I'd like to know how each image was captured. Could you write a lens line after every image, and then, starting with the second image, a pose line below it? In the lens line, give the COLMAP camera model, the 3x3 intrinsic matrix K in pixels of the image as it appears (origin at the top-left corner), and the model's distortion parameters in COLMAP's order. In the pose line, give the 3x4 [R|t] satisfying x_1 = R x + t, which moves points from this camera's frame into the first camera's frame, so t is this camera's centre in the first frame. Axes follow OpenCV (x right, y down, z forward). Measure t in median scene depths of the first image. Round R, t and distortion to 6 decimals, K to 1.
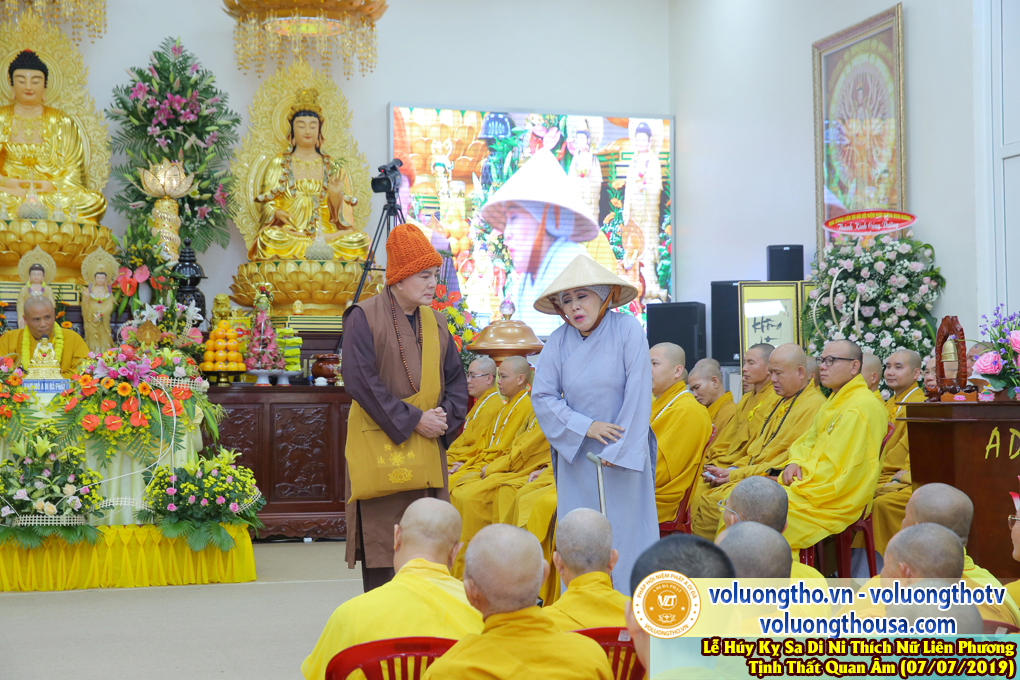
lens RADIAL K [[1675.1, 0, 510.0], [0, 1675.1, 340.0], [0, 0, 1]] dist [0.148898, 0.172774]
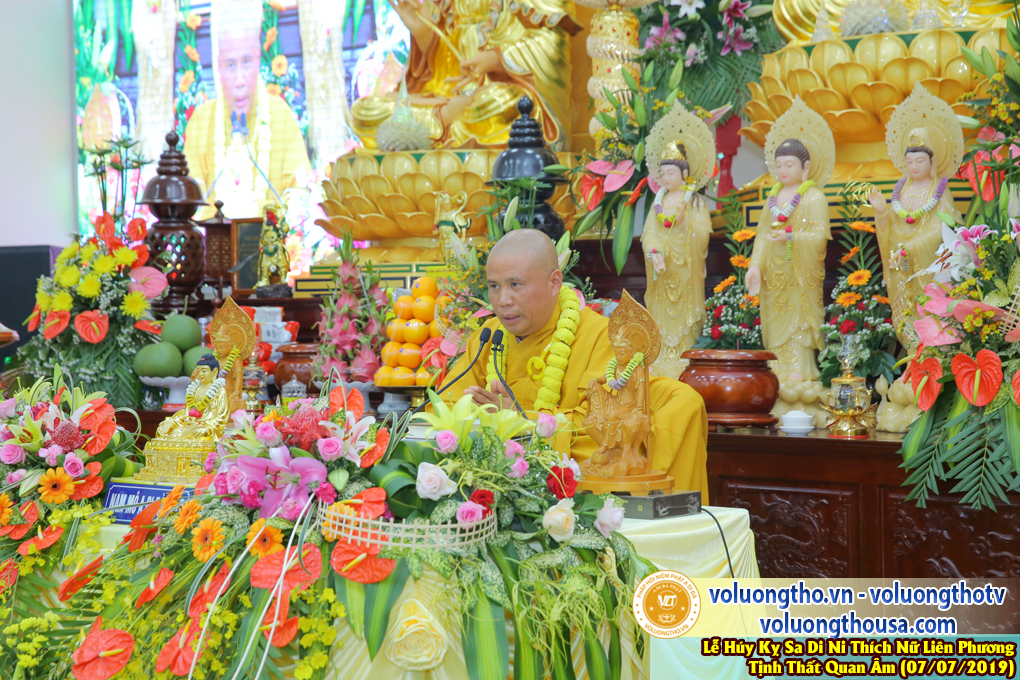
lens RADIAL K [[1882.1, 0, 510.0], [0, 1882.1, 340.0], [0, 0, 1]] dist [0.191181, 0.148931]
pose [[0.572252, 0.012589, -0.819981, 0.077893], [0.039777, 0.998279, 0.043086, -0.017199], [0.819112, -0.057272, 0.570767, 0.650069]]
